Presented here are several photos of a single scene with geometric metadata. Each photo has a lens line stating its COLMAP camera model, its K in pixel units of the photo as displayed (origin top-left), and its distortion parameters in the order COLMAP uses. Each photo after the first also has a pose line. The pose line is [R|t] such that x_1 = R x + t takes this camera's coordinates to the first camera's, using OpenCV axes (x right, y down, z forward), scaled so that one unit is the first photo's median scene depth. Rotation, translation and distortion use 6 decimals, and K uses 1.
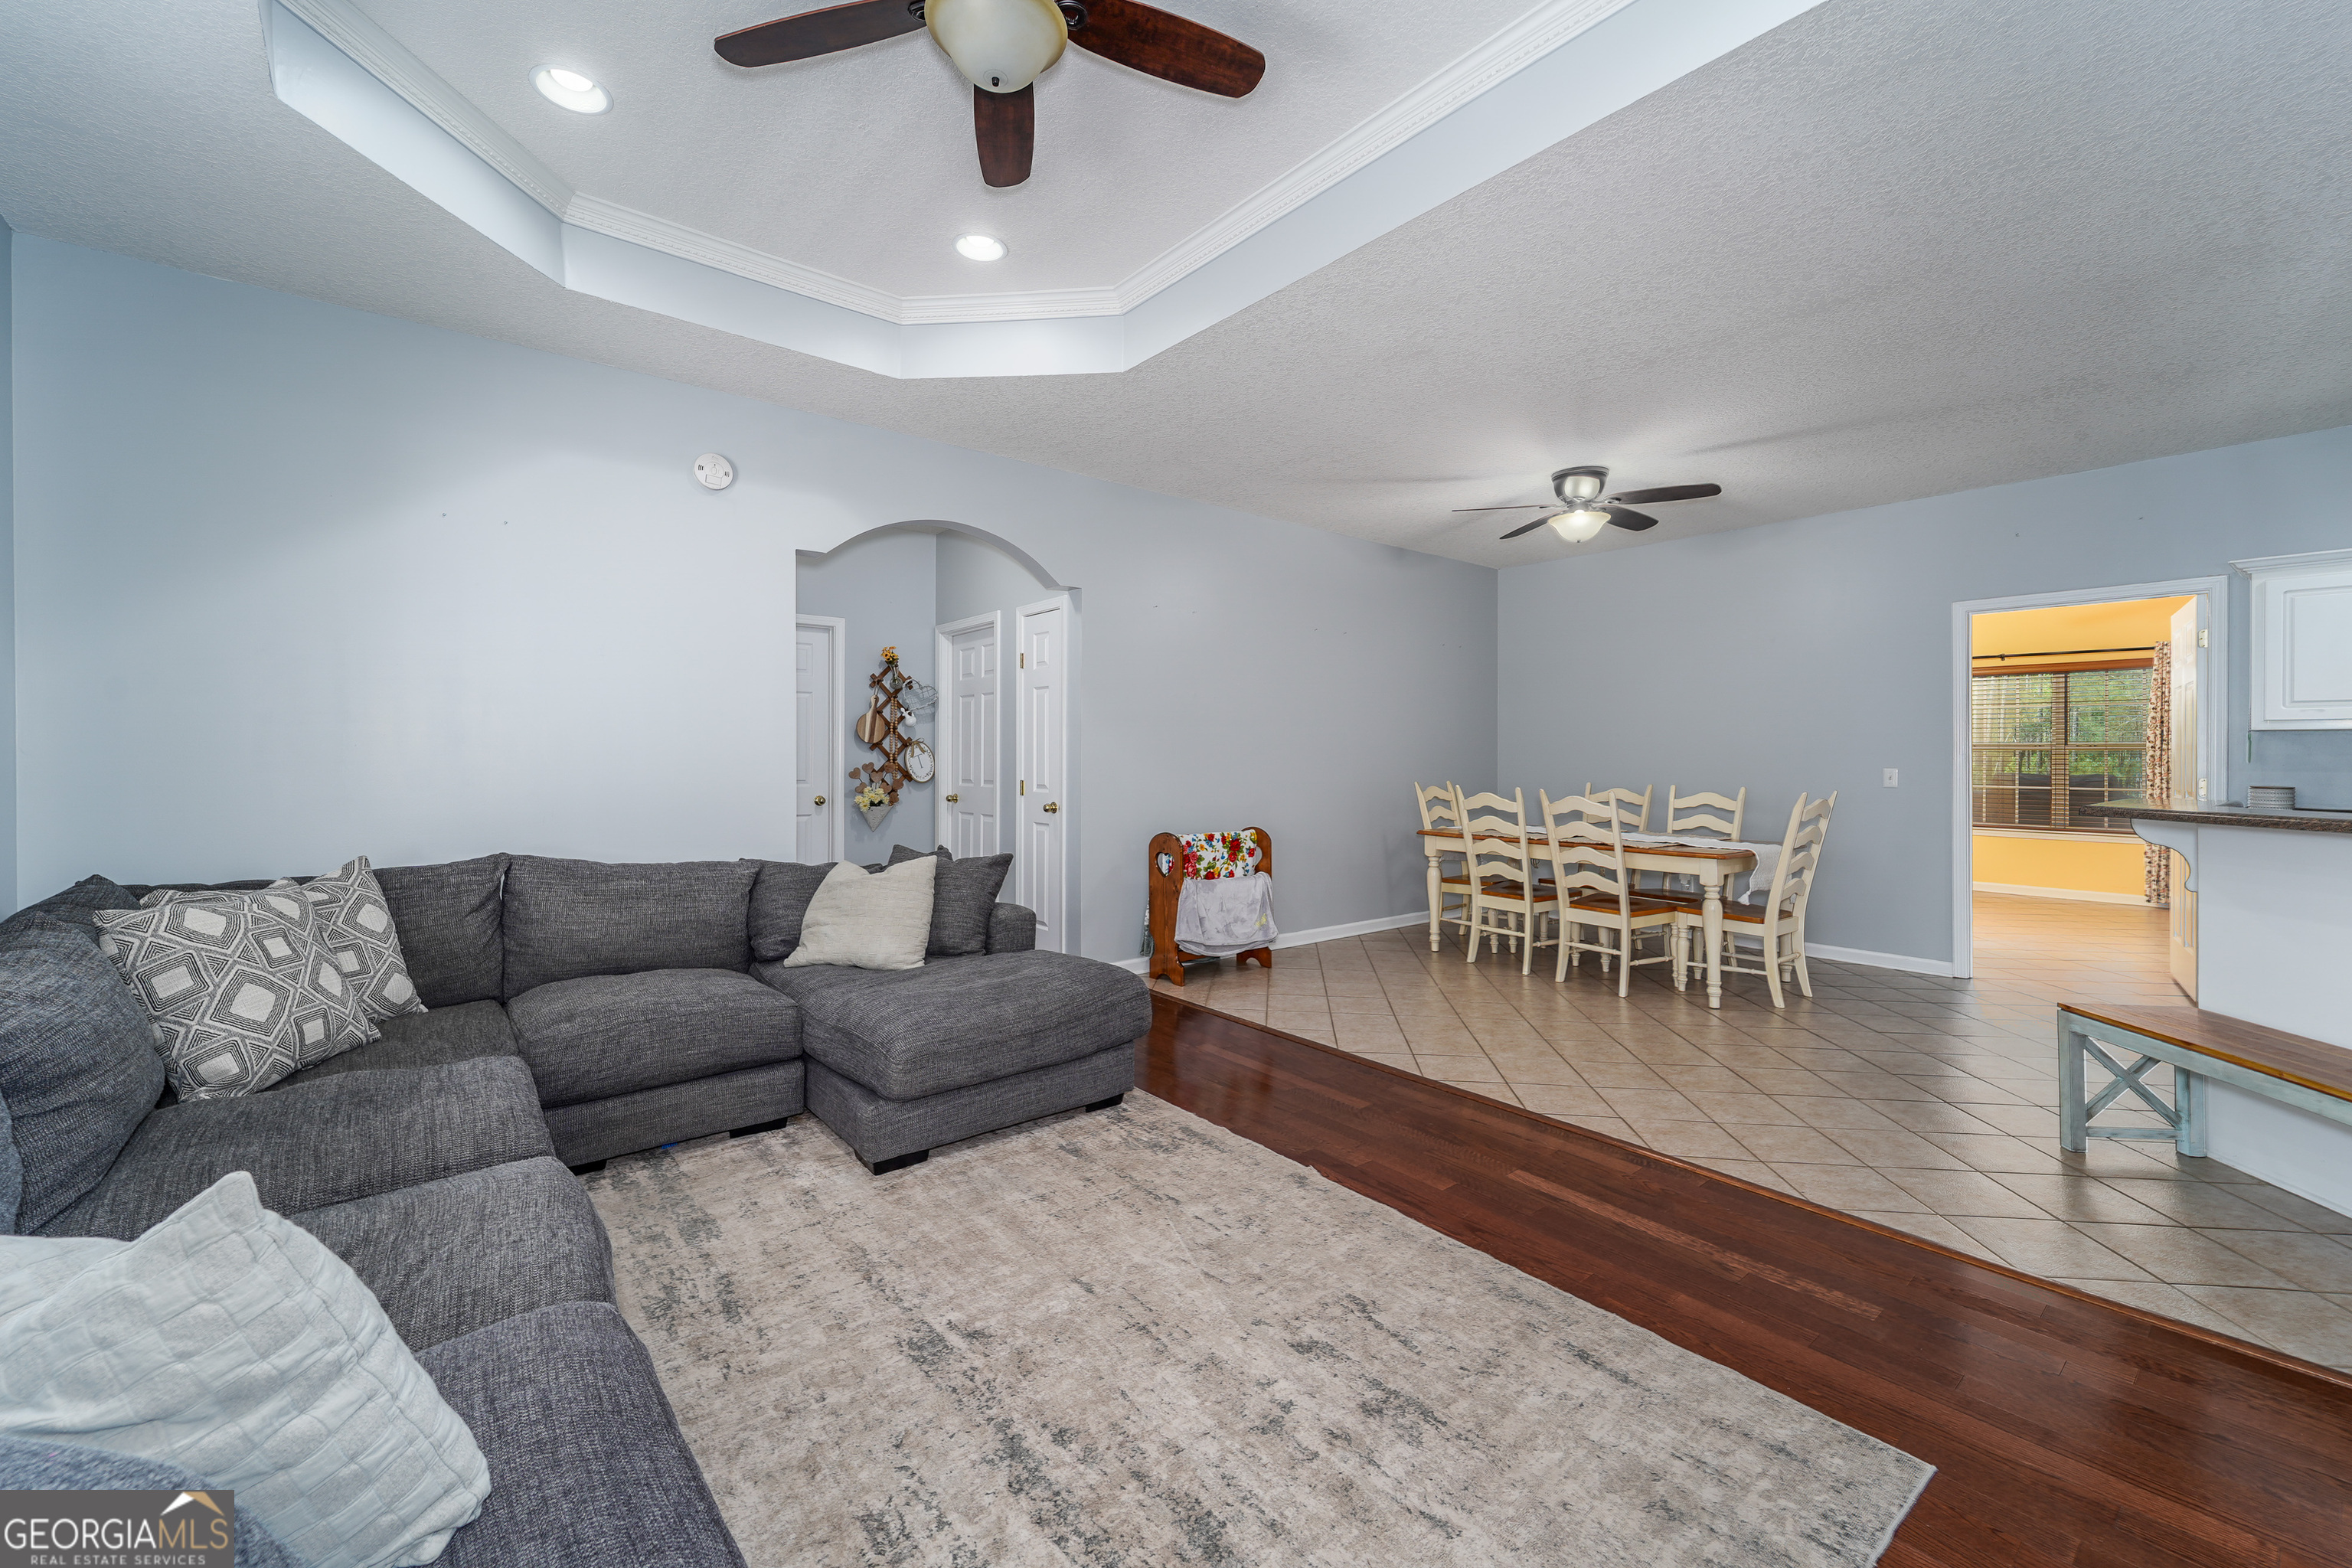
lens RADIAL K [[949.2, 0, 1175.4], [0, 949.2, 769.0], [0, 0, 1]] dist [-0.003749, -0.004385]
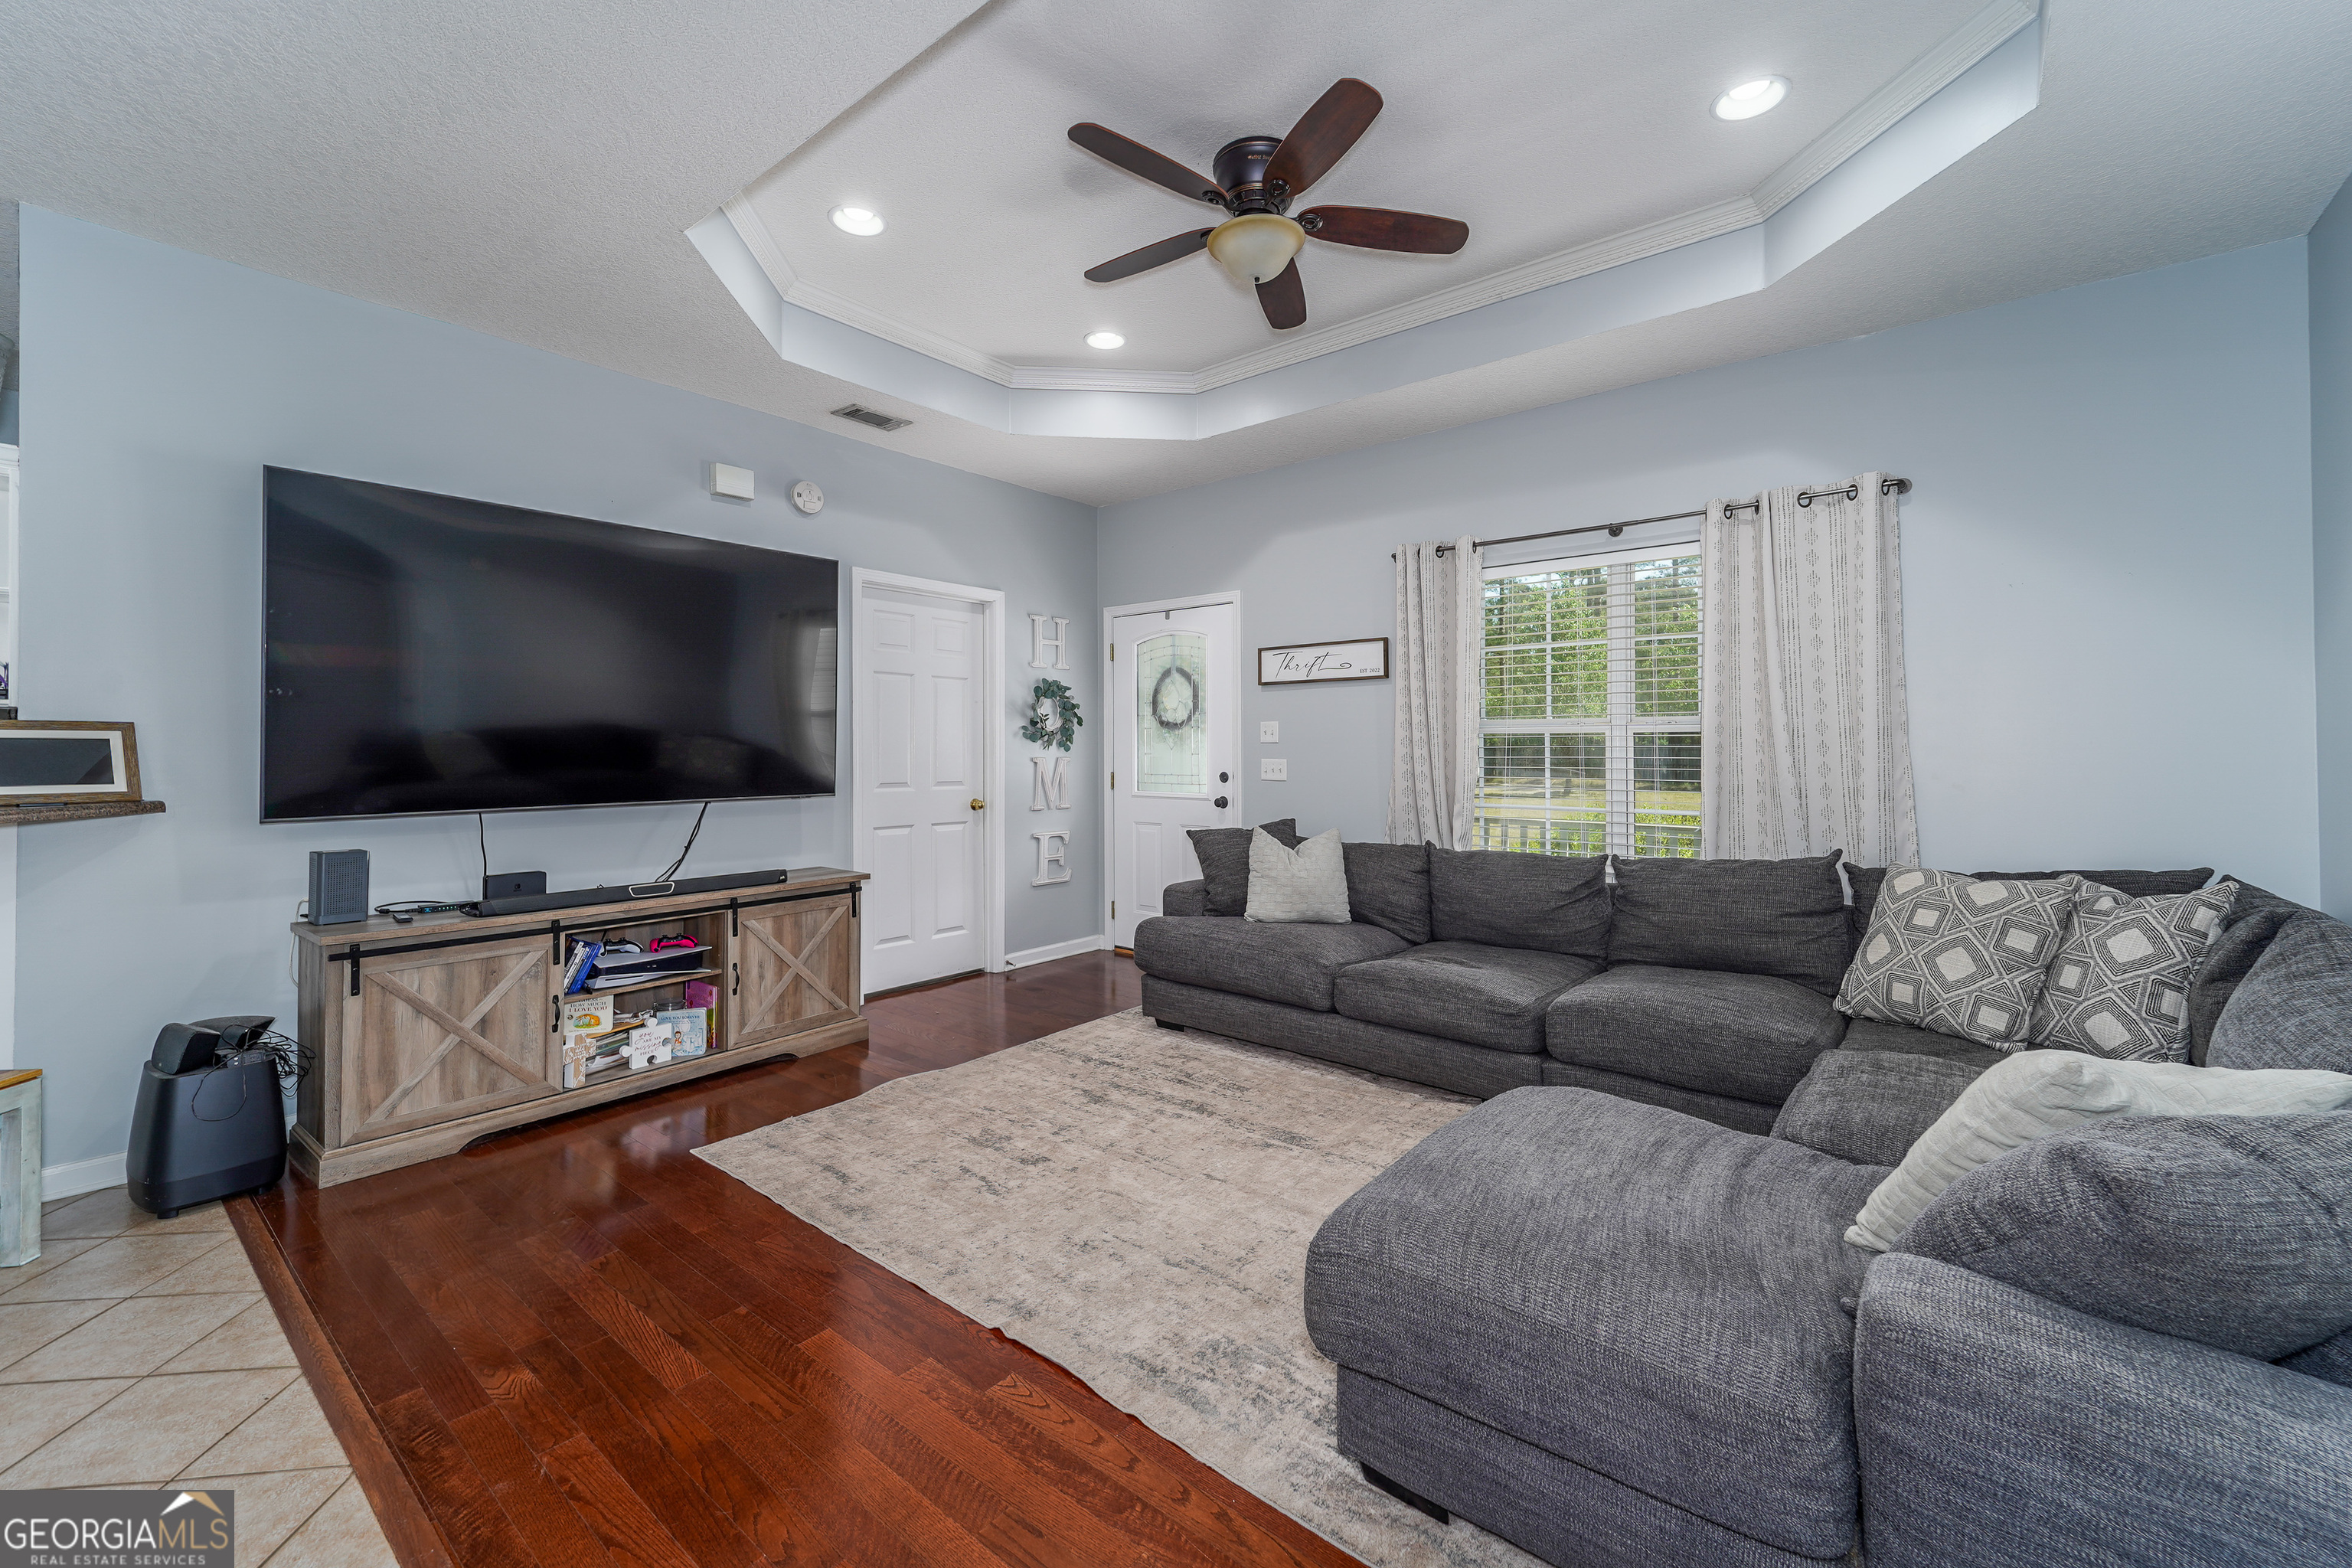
lens RADIAL K [[949.2, 0, 1194.5], [0, 949.2, 742.7], [0, 0, 1]] dist [-0.003749, -0.004385]
pose [[-0.976812, 0.000312, -0.214097, 0.207850], [0.000711, 0.999998, -0.001790, -0.024678], [0.214096, -0.001901, -0.976811, 2.363000]]
